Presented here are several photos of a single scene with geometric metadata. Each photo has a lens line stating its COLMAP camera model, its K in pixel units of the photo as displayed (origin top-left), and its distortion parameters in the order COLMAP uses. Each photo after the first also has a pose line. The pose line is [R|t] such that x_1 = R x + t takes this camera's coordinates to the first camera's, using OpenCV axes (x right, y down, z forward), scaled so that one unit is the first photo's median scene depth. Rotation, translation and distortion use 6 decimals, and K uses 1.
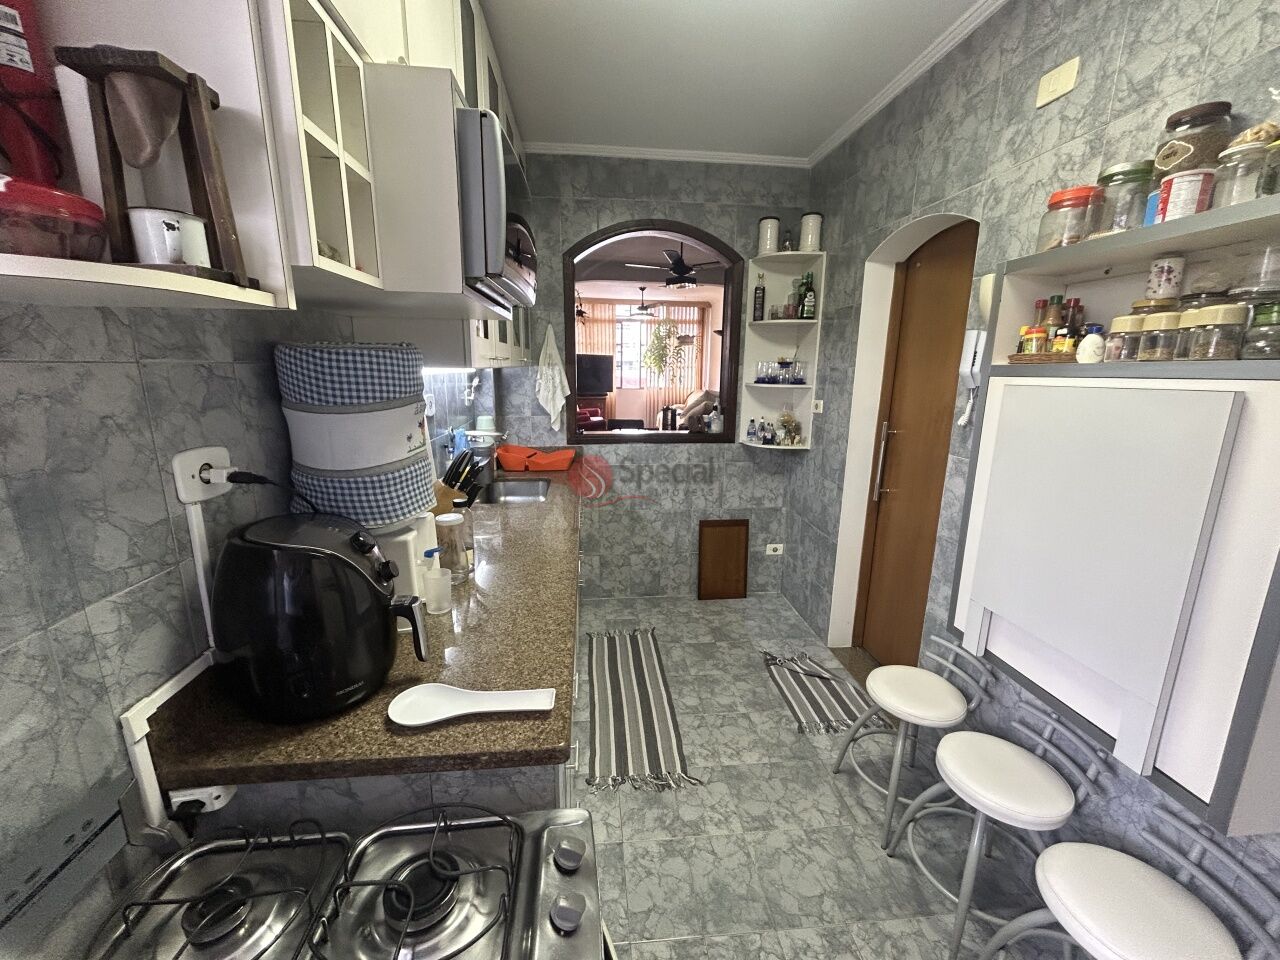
lens RADIAL K [[514.3, 0, 643.9], [0, 514.3, 479.6], [0, 0, 1]] dist [-0.000062, -0.000061]
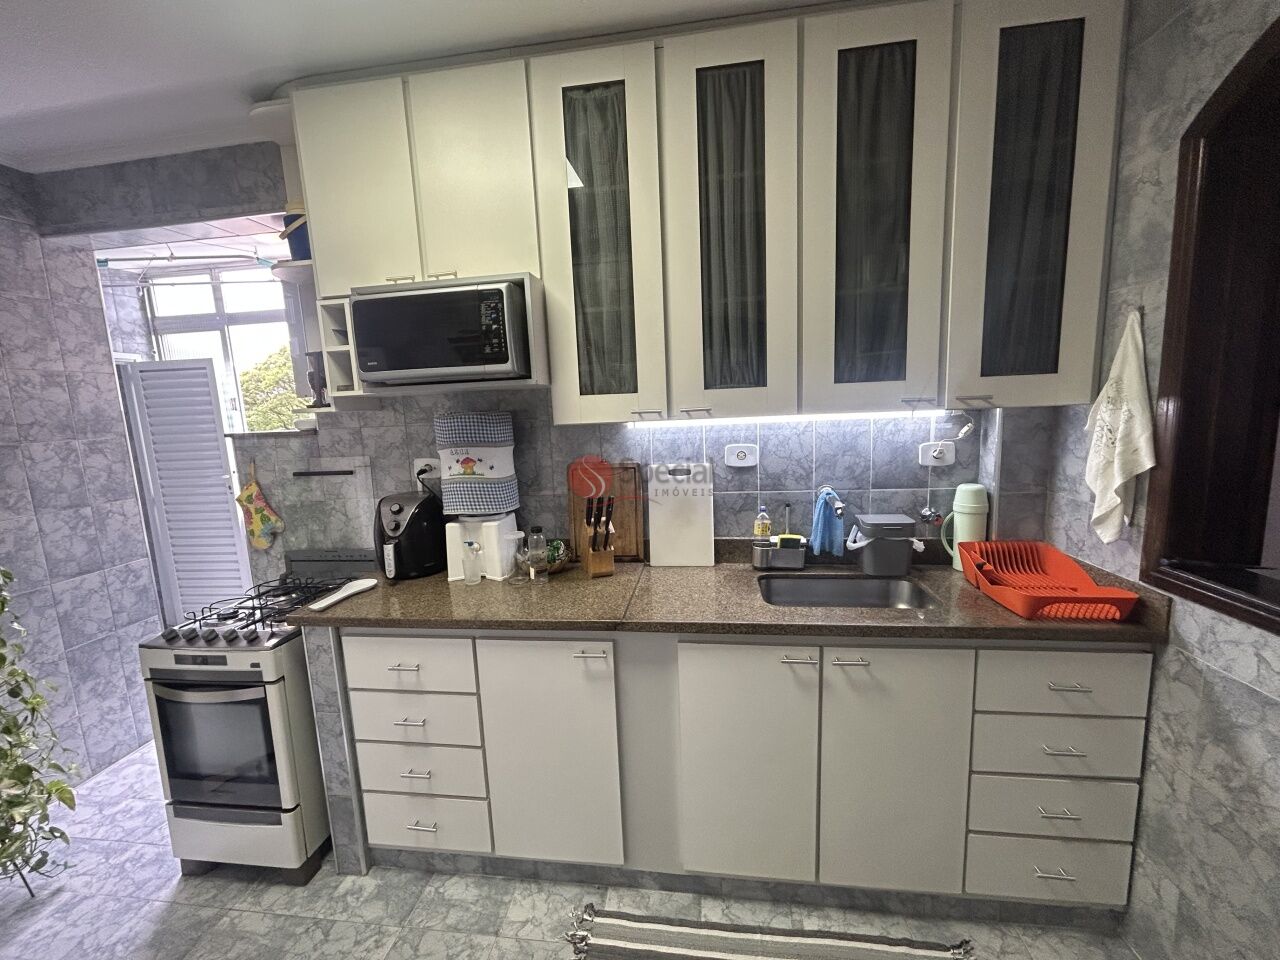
lens RADIAL K [[514.3, 0, 640.2], [0, 514.3, 480.5], [0, 0, 1]] dist [-0.000062, -0.000061]
pose [[-0.232944, 0.138960, -0.962511, 0.572961], [-0.172681, 0.968100, 0.181559, -0.251870], [0.957036, 0.208501, -0.201517, 1.074737]]
